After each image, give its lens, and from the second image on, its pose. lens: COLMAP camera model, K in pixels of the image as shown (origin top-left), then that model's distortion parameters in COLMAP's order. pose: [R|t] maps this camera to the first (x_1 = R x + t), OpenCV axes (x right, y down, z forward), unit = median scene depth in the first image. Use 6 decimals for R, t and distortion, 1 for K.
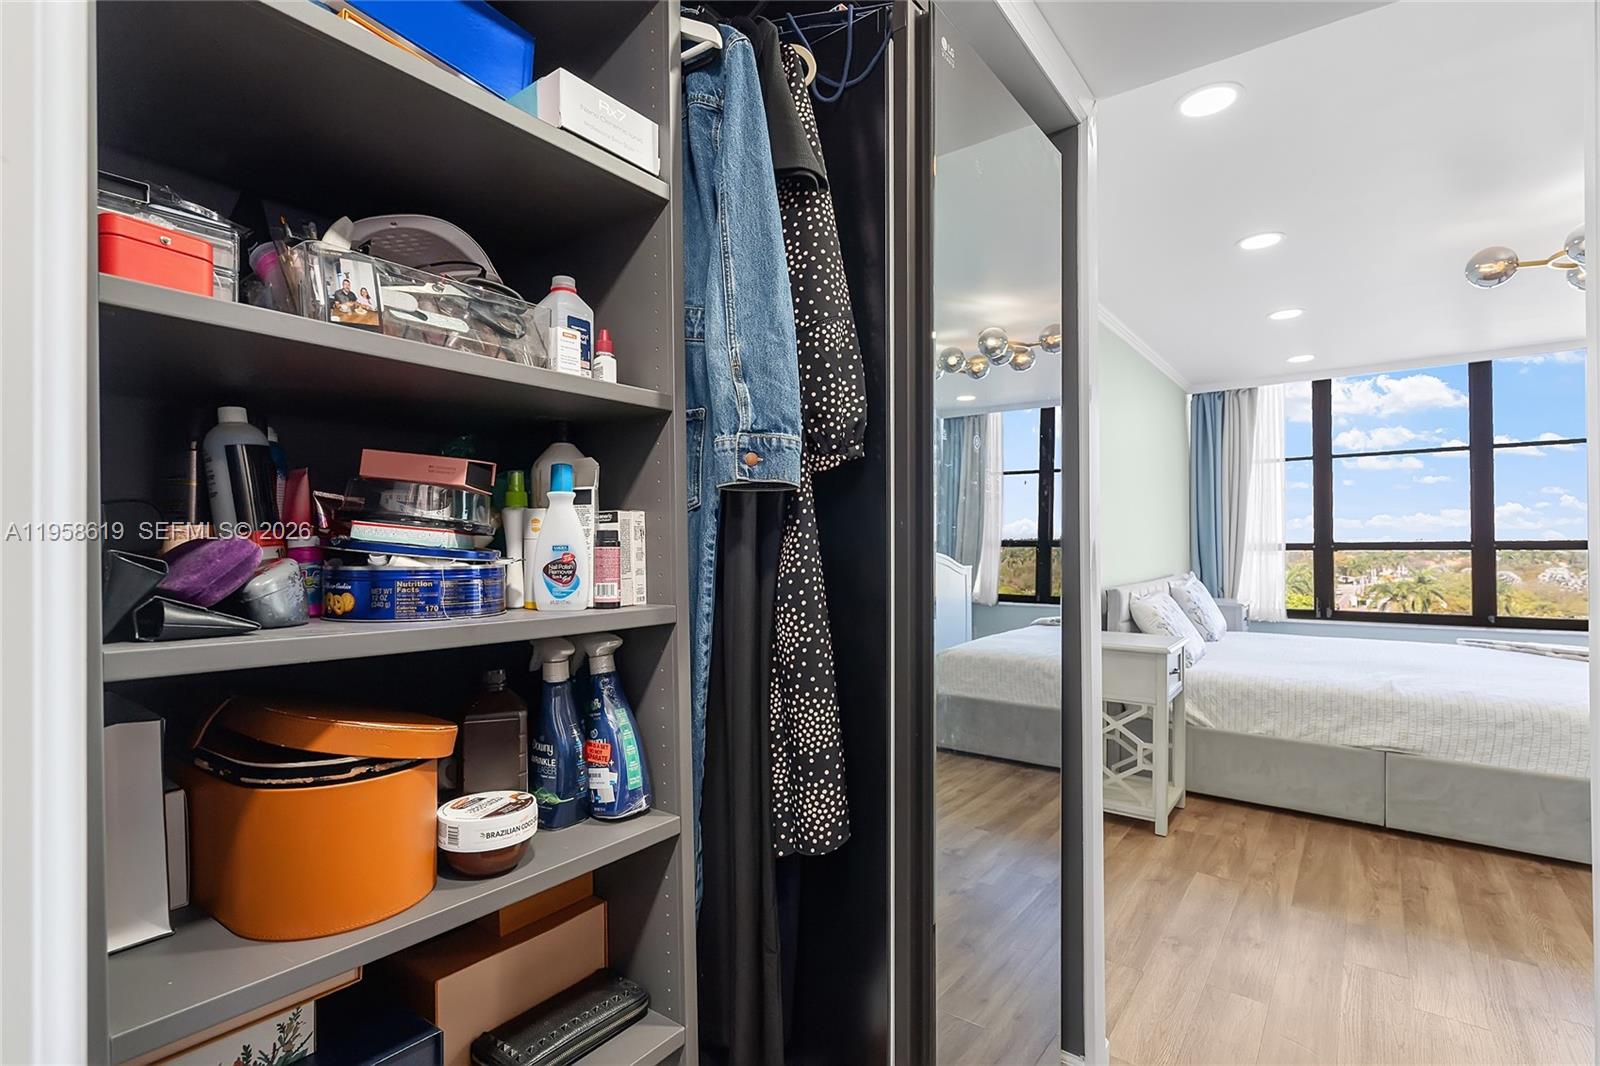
lens RADIAL K [[744.7, 0, 800.4], [0, 744.7, 538.2], [0, 0, 1]] dist [-0.009180, 0.003206]
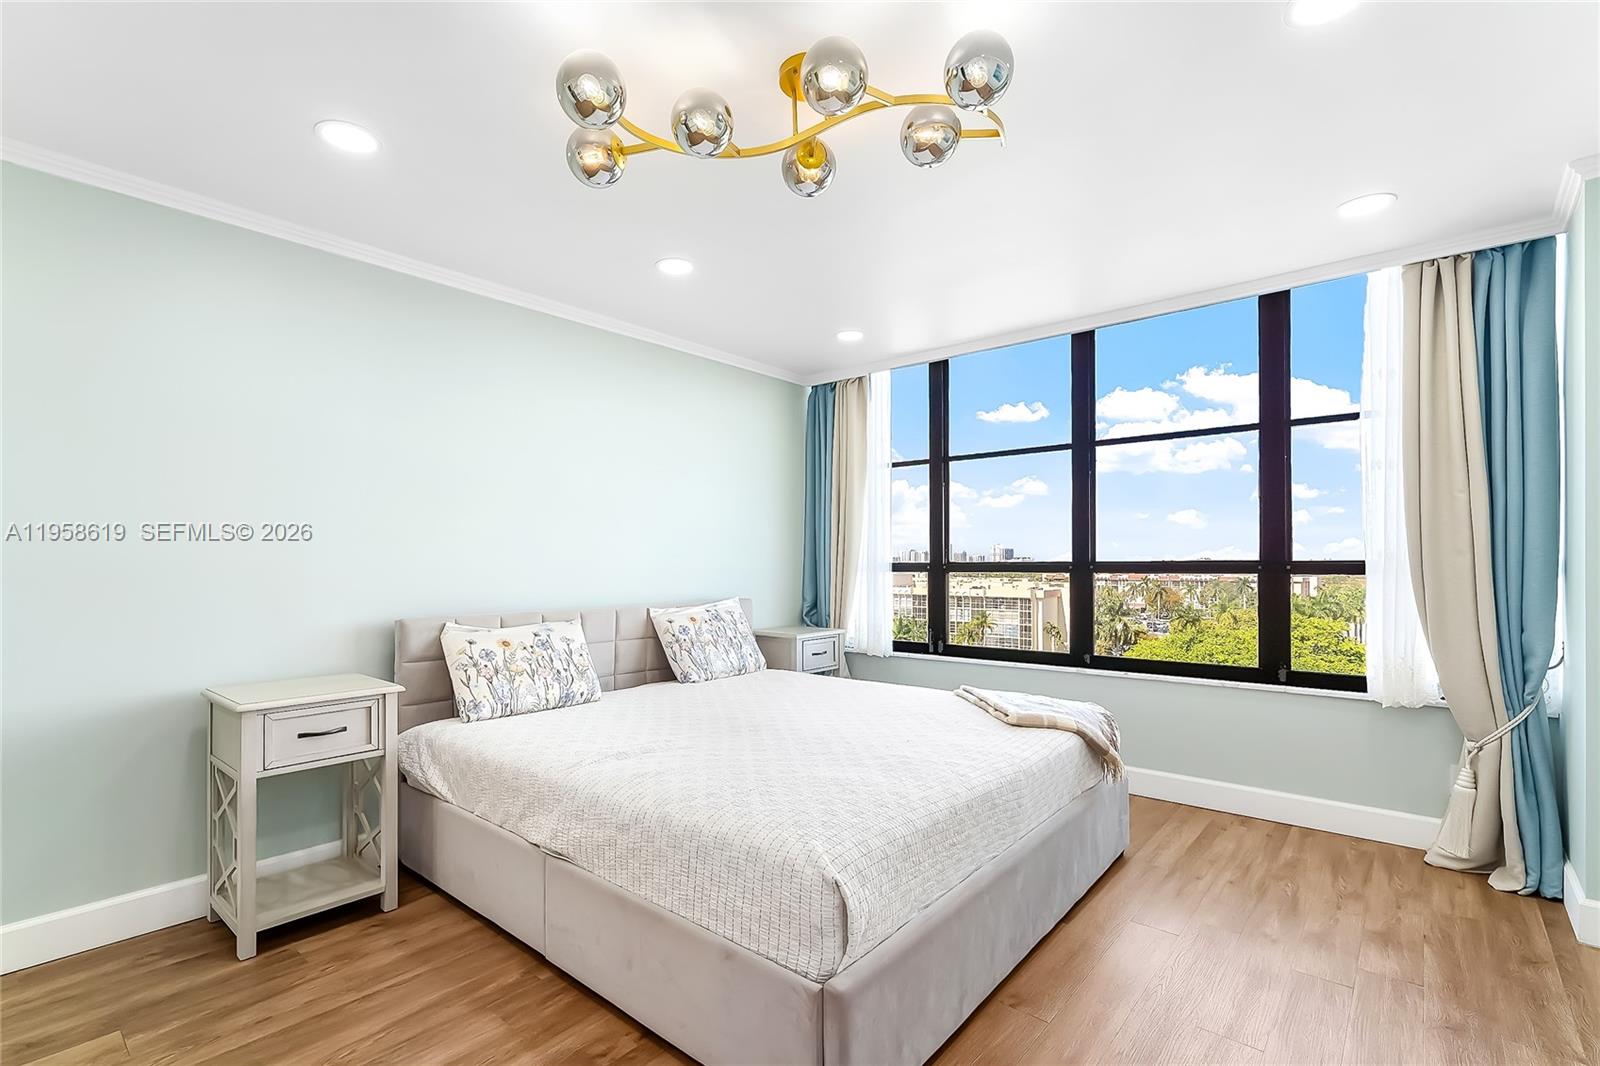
lens RADIAL K [[744.7, 0, 786.0], [0, 744.7, 548.1], [0, 0, 1]] dist [-0.009180, 0.003206]
pose [[0.998567, 0.005894, -0.053191, 0.581735], [-0.006335, 0.999947, -0.008117, -0.002145], [0.053141, 0.008442, 0.998551, 0.159788]]
